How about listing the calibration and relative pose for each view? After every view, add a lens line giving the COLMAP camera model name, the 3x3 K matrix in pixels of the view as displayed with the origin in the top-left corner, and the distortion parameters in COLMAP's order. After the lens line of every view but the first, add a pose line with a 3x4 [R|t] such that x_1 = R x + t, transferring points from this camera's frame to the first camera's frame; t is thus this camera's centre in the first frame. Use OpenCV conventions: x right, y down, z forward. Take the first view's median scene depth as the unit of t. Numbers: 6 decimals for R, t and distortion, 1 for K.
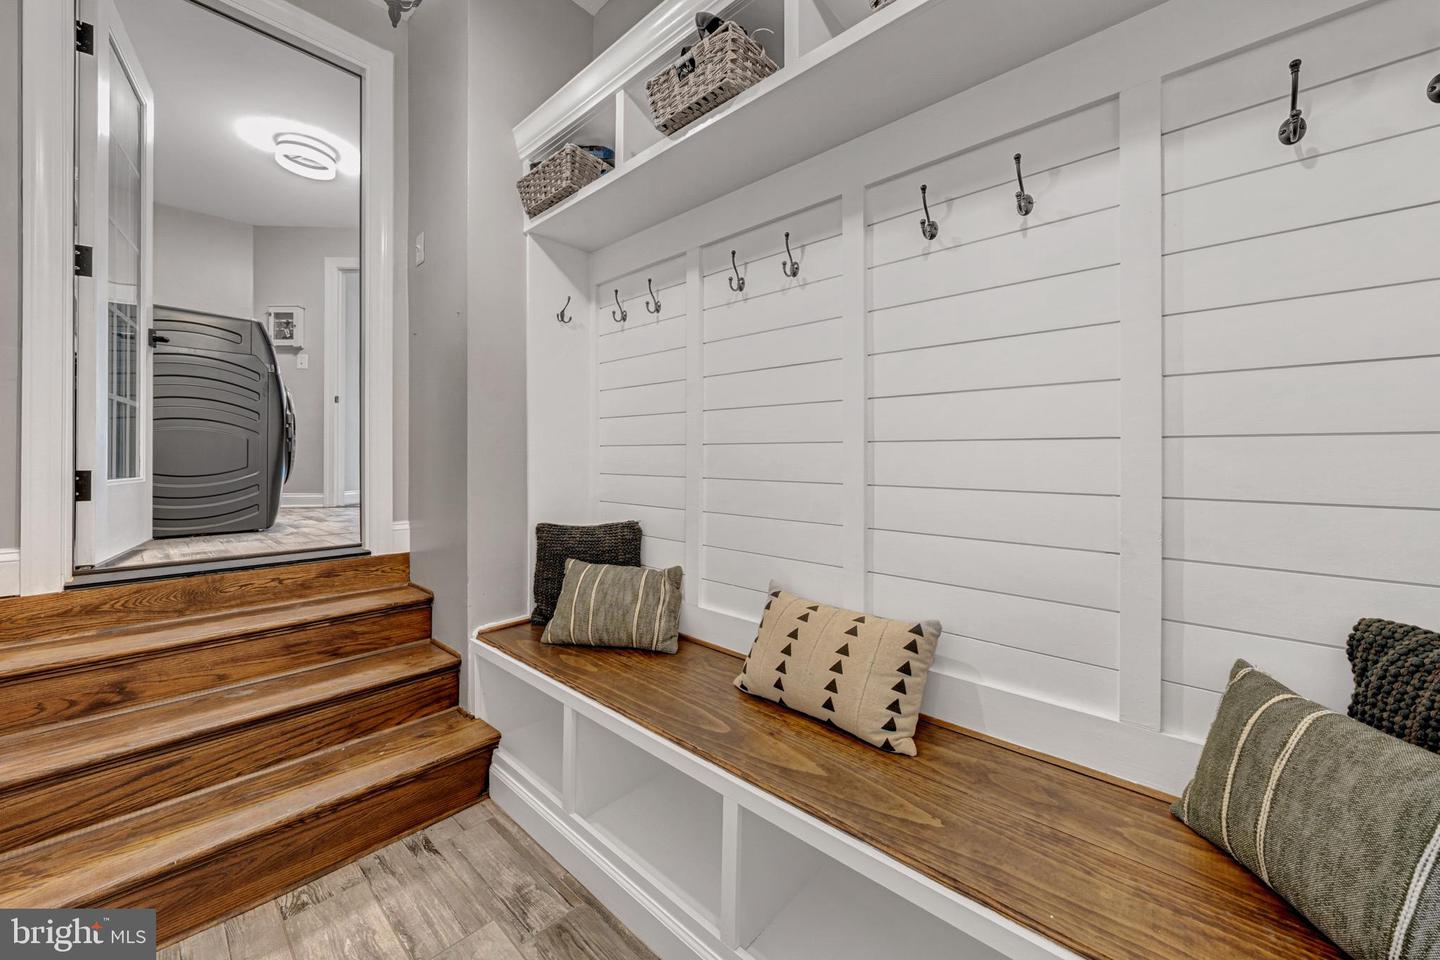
lens RADIAL K [[509.2, 0, 713.2], [0, 509.2, 469.3], [0, 0, 1]] dist [-0.000586, -0.000130]
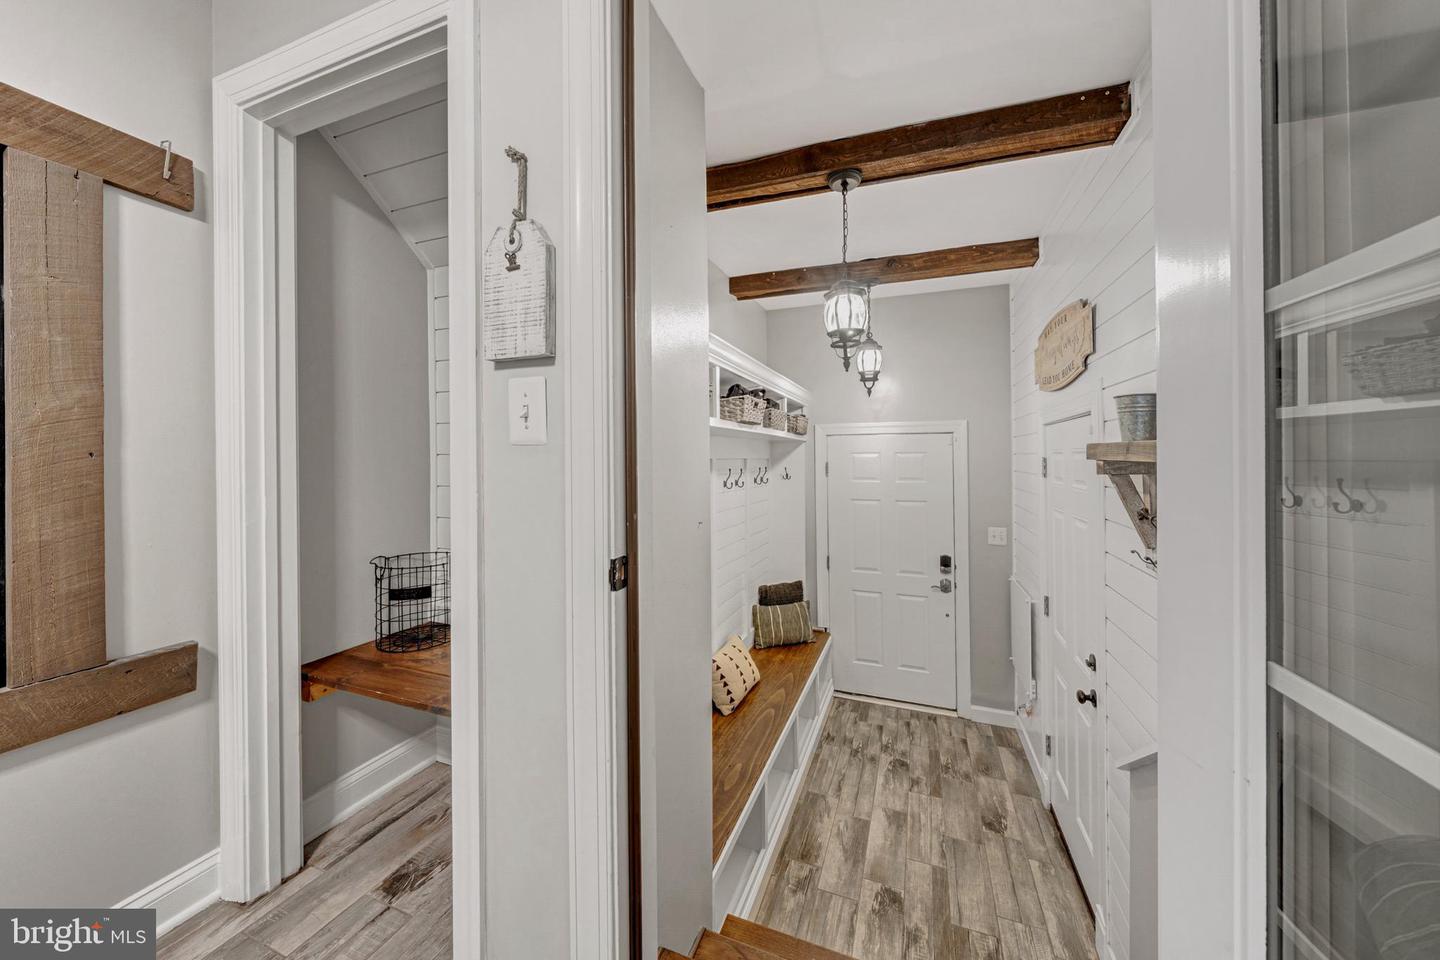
lens RADIAL K [[494.6, 0, 729.2], [0, 494.6, 455.4], [0, 0, 1]] dist [-0.001387, -0.000044]
pose [[-0.352136, -0.003418, 0.935943, -1.906572], [-0.001811, 0.999994, 0.002971, -0.610870], [-0.935947, -0.000648, -0.352140, 1.879670]]
